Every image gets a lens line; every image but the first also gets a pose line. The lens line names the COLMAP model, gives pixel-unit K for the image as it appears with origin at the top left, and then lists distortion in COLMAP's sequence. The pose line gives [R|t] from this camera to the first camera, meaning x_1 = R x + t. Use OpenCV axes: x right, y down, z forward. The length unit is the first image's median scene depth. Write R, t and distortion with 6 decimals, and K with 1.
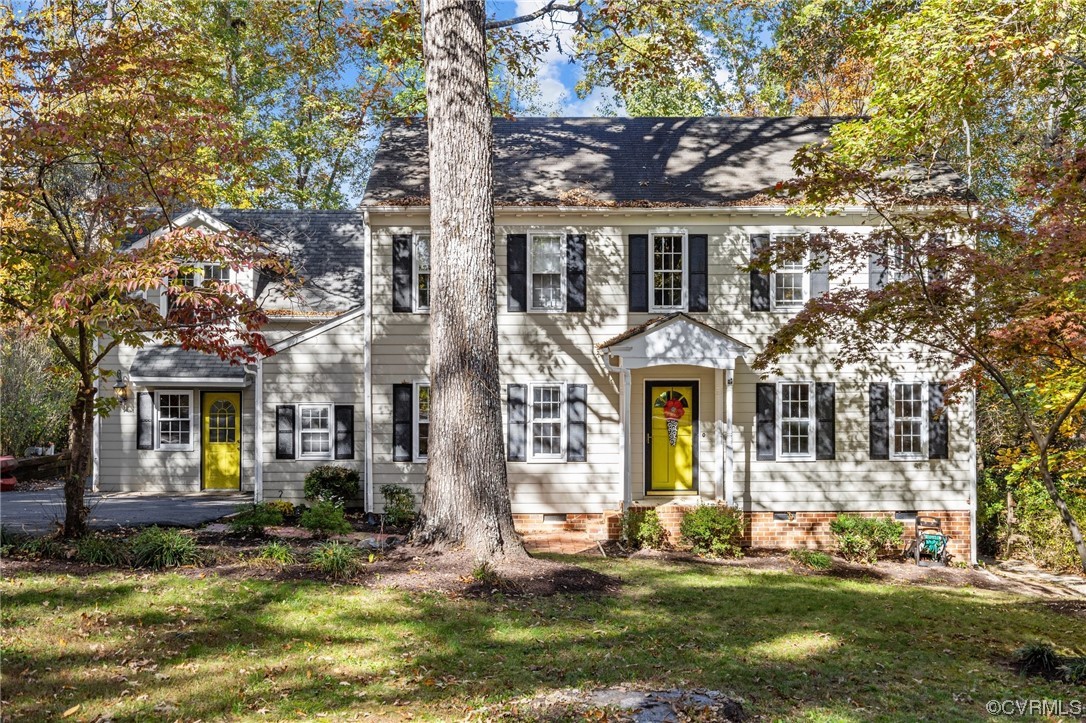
lens RADIAL K [[1275.5, 0, 542.7], [0, 1275.5, 365.0], [0, 0, 1]] dist [-0.013097, 0.000000]
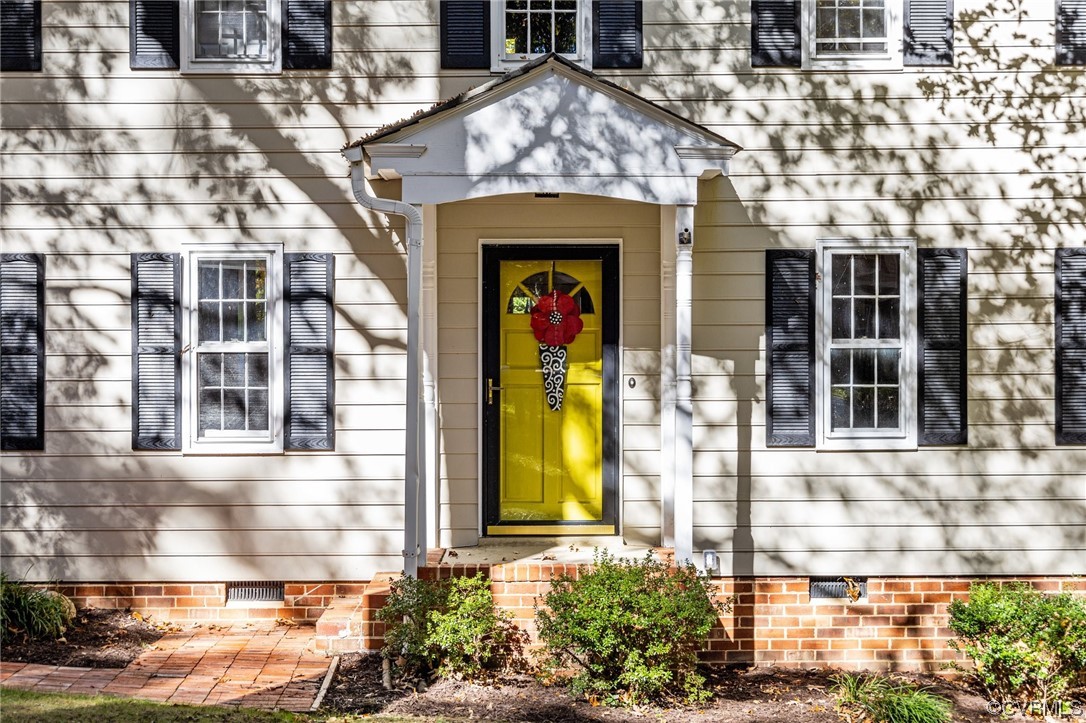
lens RADIAL K [[2048.8, 0, 543.7], [0, 2048.8, 358.0], [0, 0, 1]] dist [-0.034292, 0.000000]
pose [[0.999966, -0.001118, -0.008201, 0.104031], [0.001267, 0.999834, 0.018166, 0.035883], [0.008179, -0.018175, 0.999801, 0.369784]]
